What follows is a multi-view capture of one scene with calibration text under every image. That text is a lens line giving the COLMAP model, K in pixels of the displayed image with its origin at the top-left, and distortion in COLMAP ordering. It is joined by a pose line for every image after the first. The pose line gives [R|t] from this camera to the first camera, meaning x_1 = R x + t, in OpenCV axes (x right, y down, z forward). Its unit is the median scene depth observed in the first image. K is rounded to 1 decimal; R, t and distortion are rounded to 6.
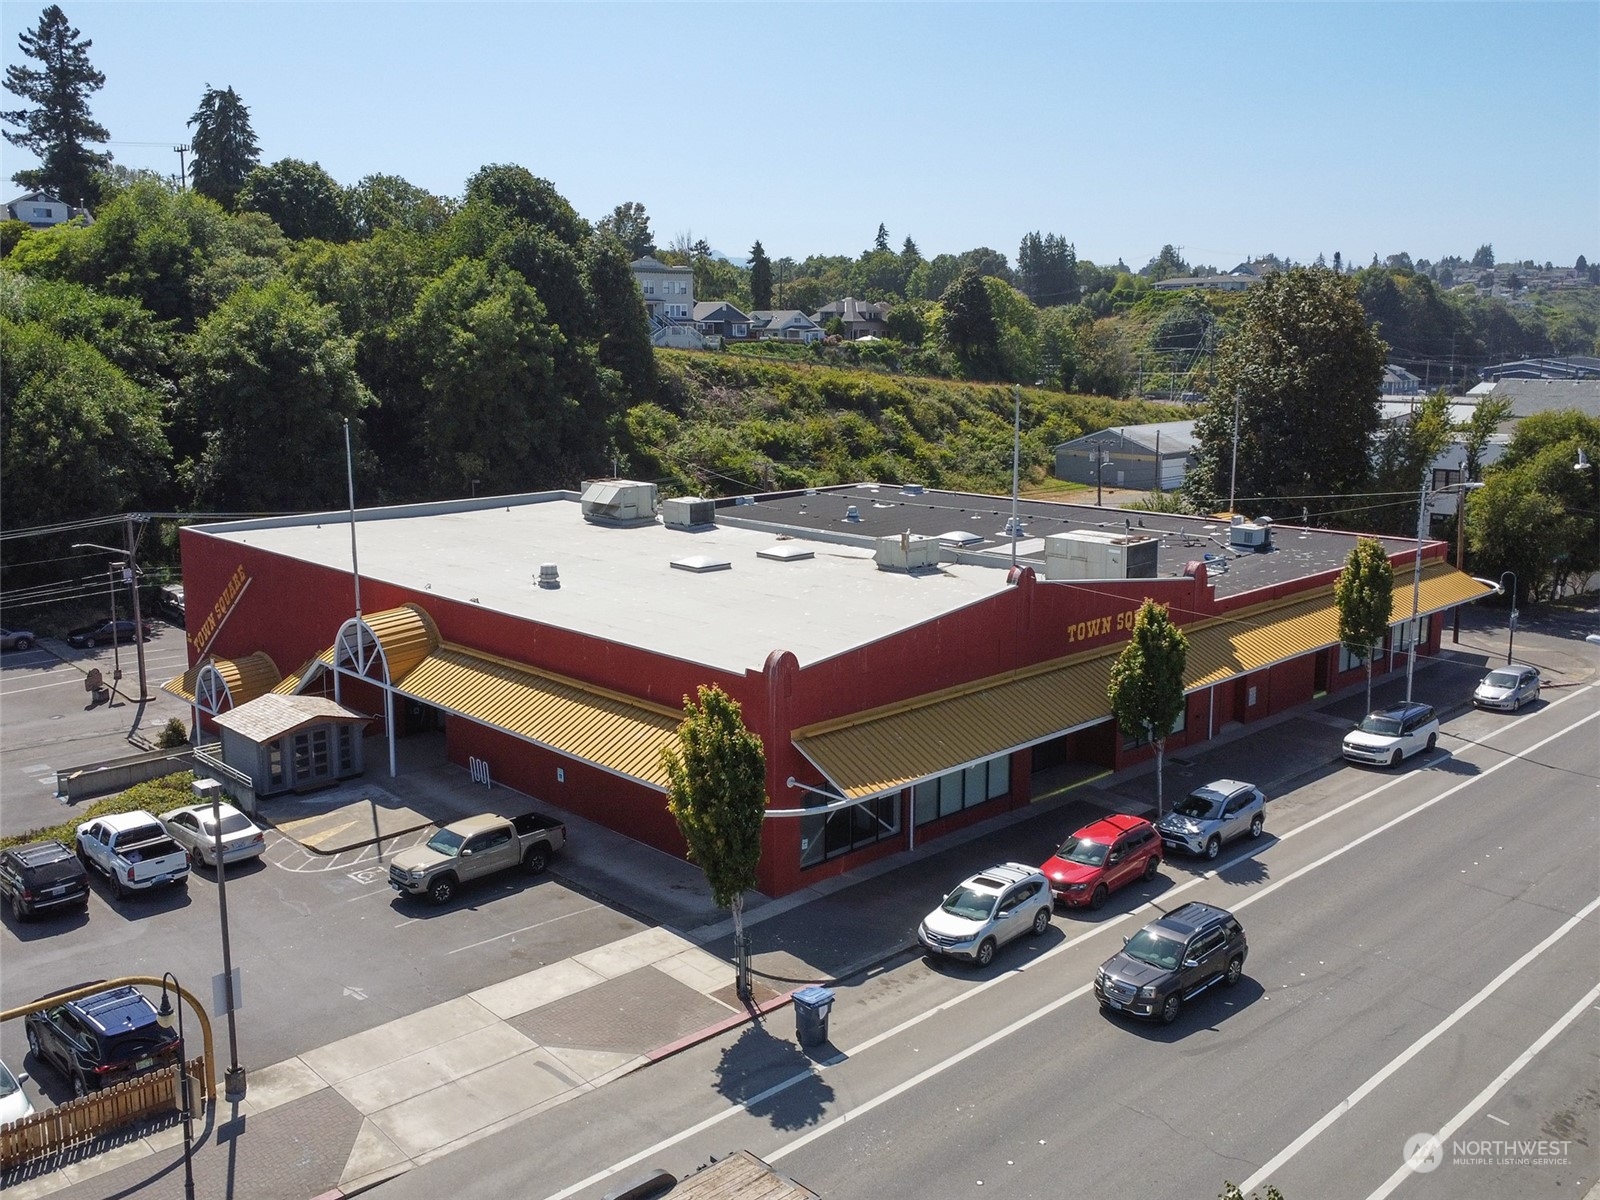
lens RADIAL K [[1398.1, 0, 798.2], [0, 1398.1, 567.3], [0, 0, 1]] dist [0.004356, -0.004592]
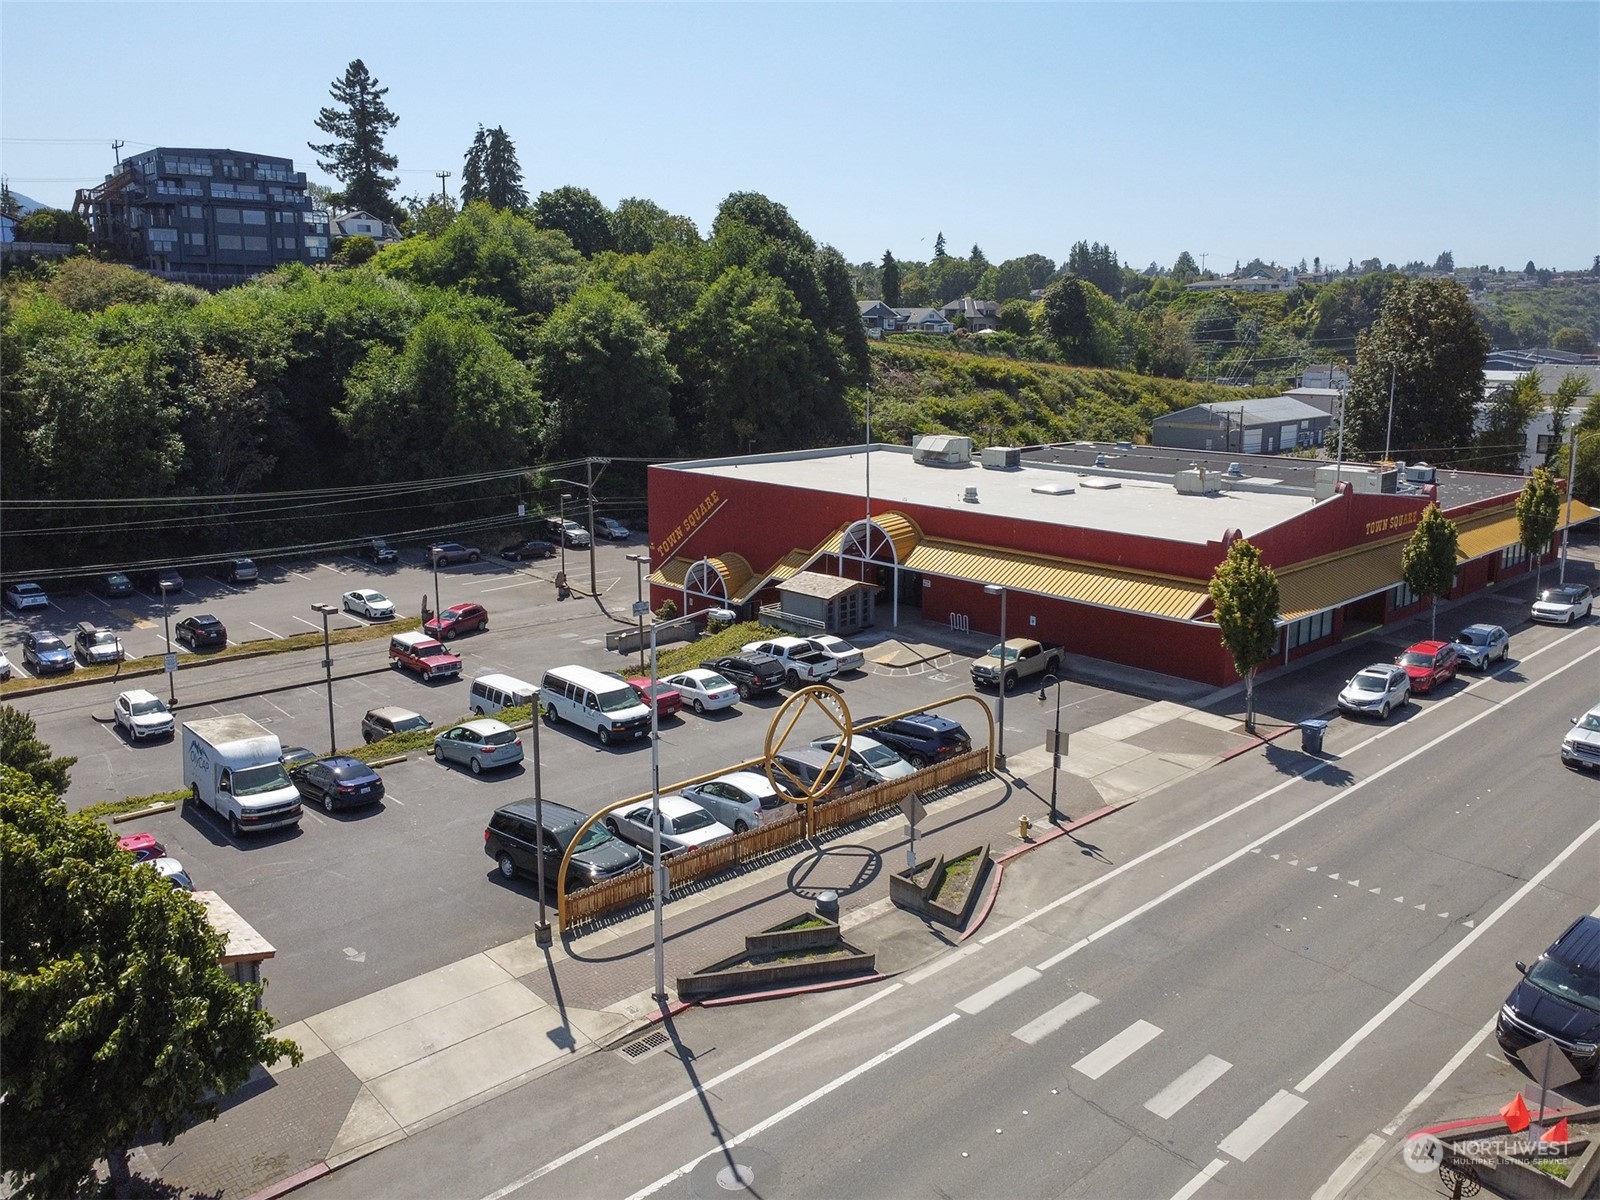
lens RADIAL K [[1235.6, 0, 822.9], [0, 1235.6, 545.7], [0, 0, 1]] dist [0.003070, 0.003773]
pose [[0.999995, 0.002889, 0.000958, -0.142450], [-0.002898, 0.999952, 0.009390, 0.020170], [-0.000931, -0.009392, 0.999955, -0.116637]]
